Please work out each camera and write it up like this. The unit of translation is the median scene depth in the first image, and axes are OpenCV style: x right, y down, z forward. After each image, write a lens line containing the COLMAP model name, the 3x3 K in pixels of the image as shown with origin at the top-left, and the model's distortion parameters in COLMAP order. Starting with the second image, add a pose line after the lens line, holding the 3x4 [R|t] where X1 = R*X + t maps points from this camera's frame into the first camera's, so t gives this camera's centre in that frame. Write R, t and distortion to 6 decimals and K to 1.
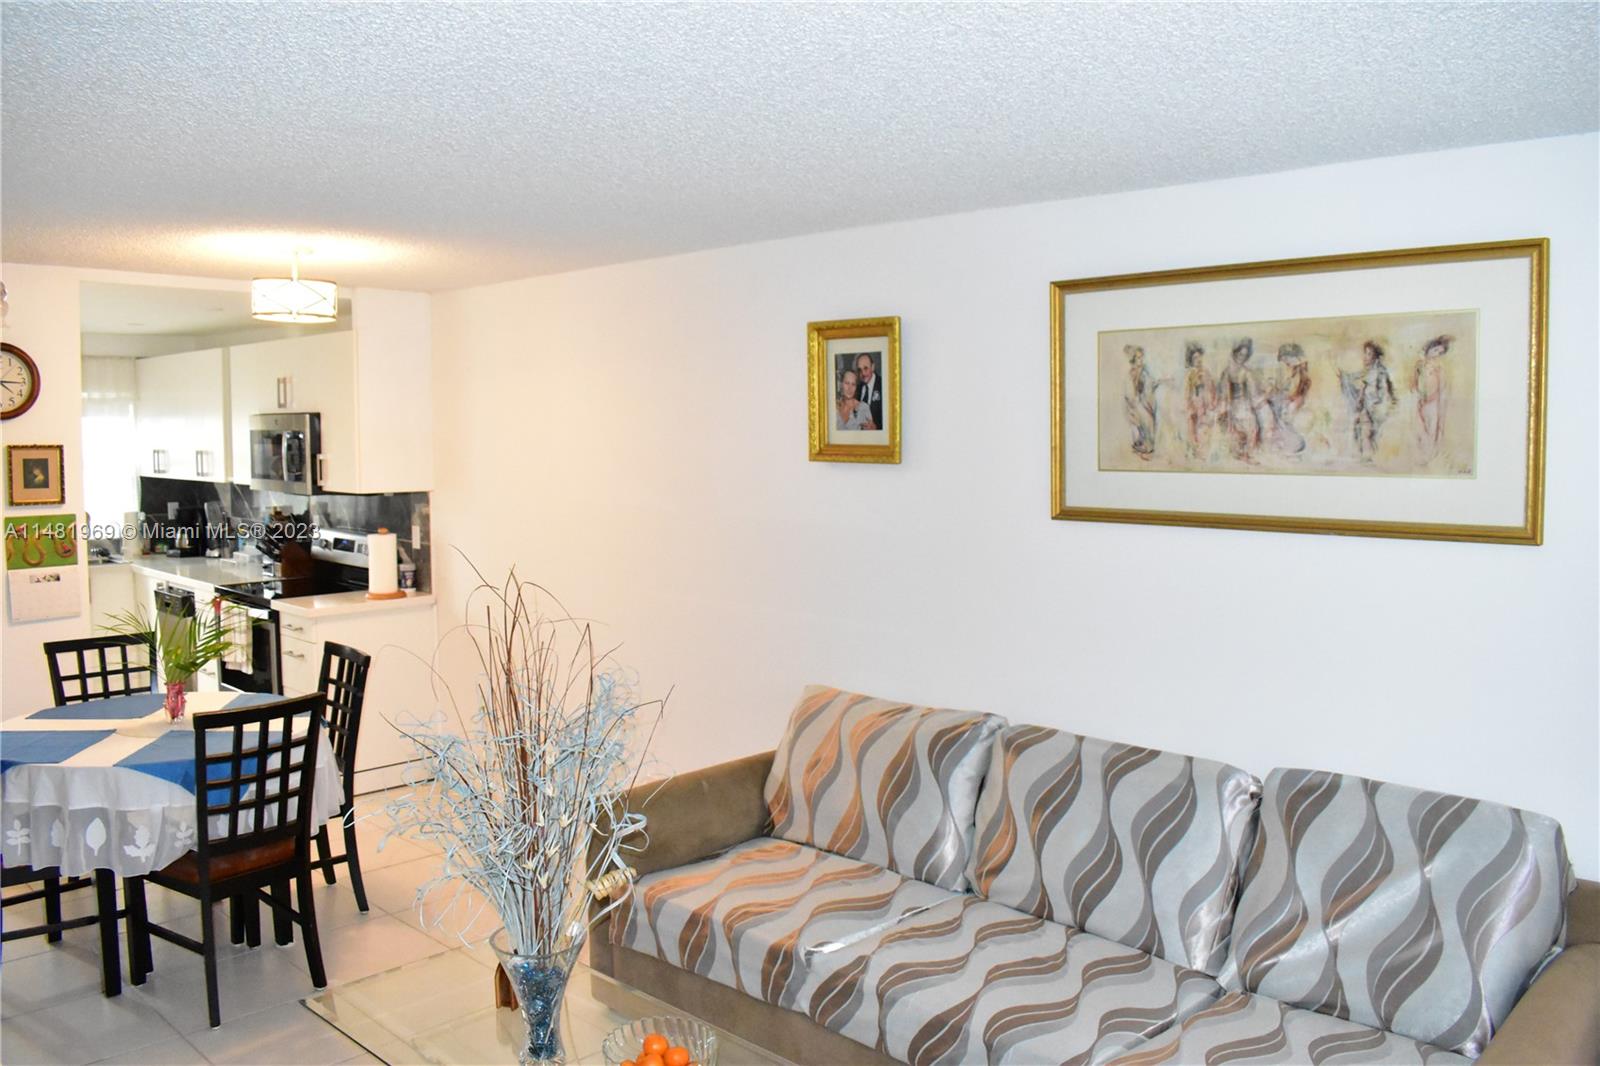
lens RADIAL K [[1246.5, 0, 798.7], [0, 1246.5, 525.4], [0, 0, 1]] dist [-0.091994, 0.012112]
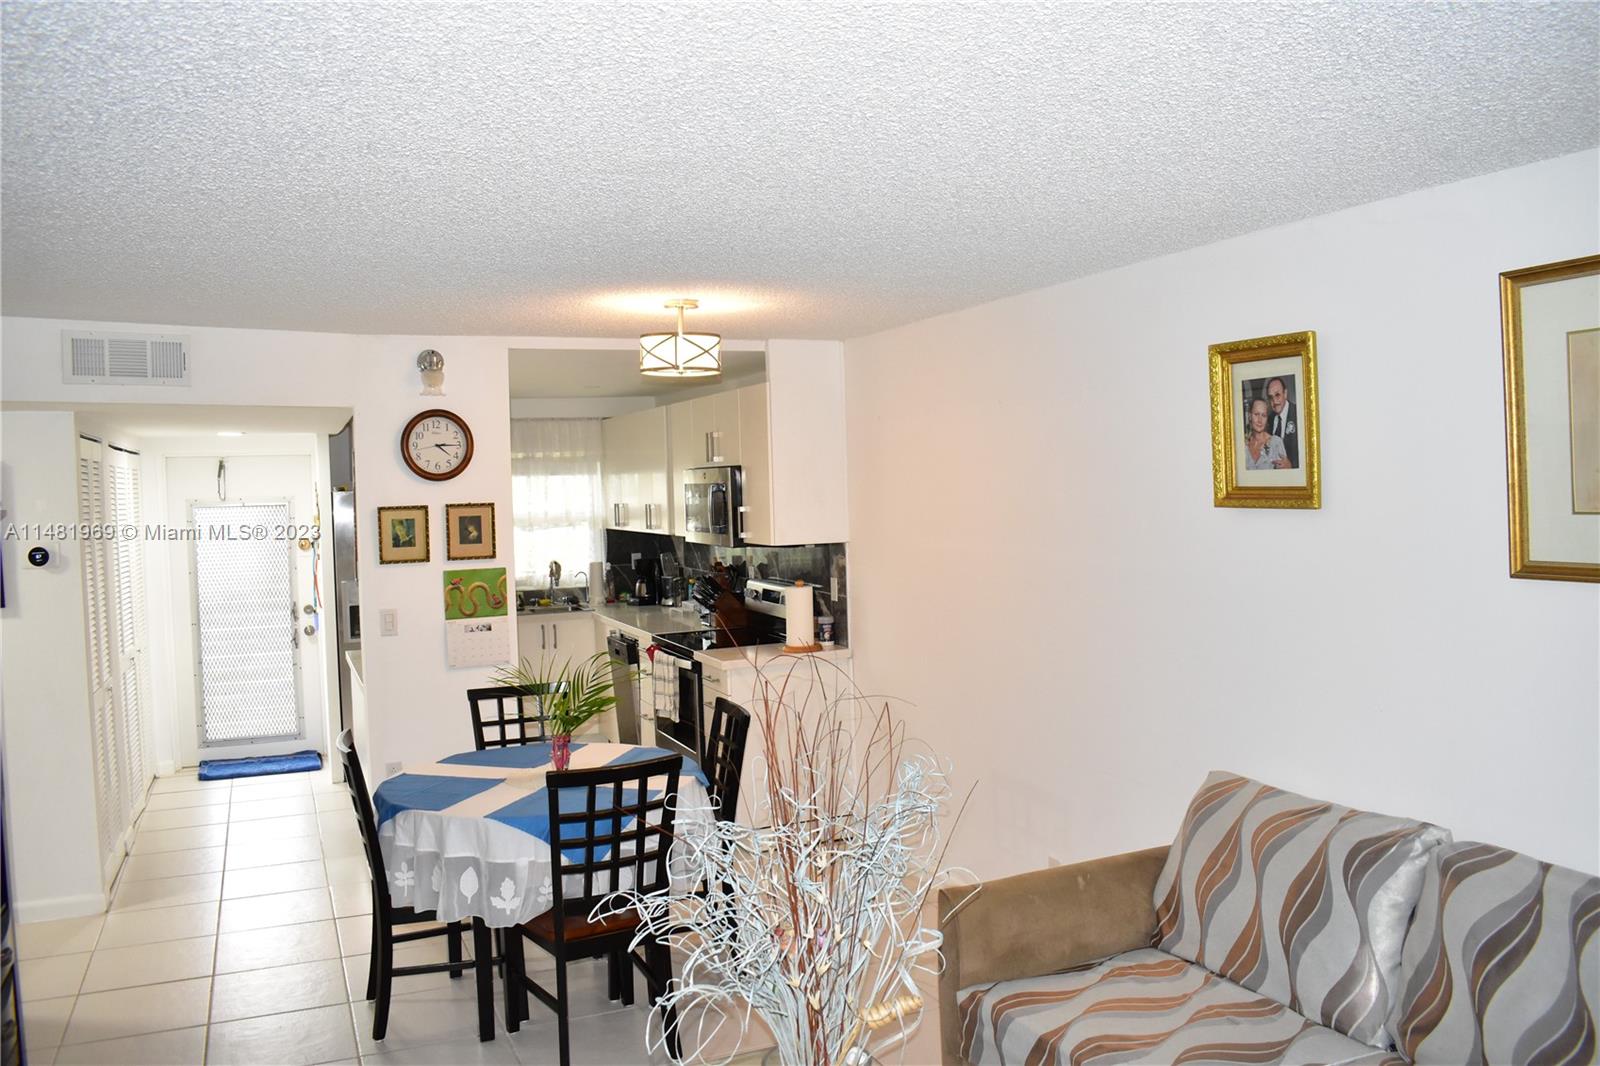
lens RADIAL K [[1246.5, 0, 803.5], [0, 1246.5, 533.0], [0, 0, 1]] dist [-0.091994, 0.012112]
pose [[0.923778, -0.011763, -0.382747, 0.077031], [0.000398, 0.999557, -0.029760, -0.009404], [0.382927, 0.027340, 0.923374, 0.120463]]
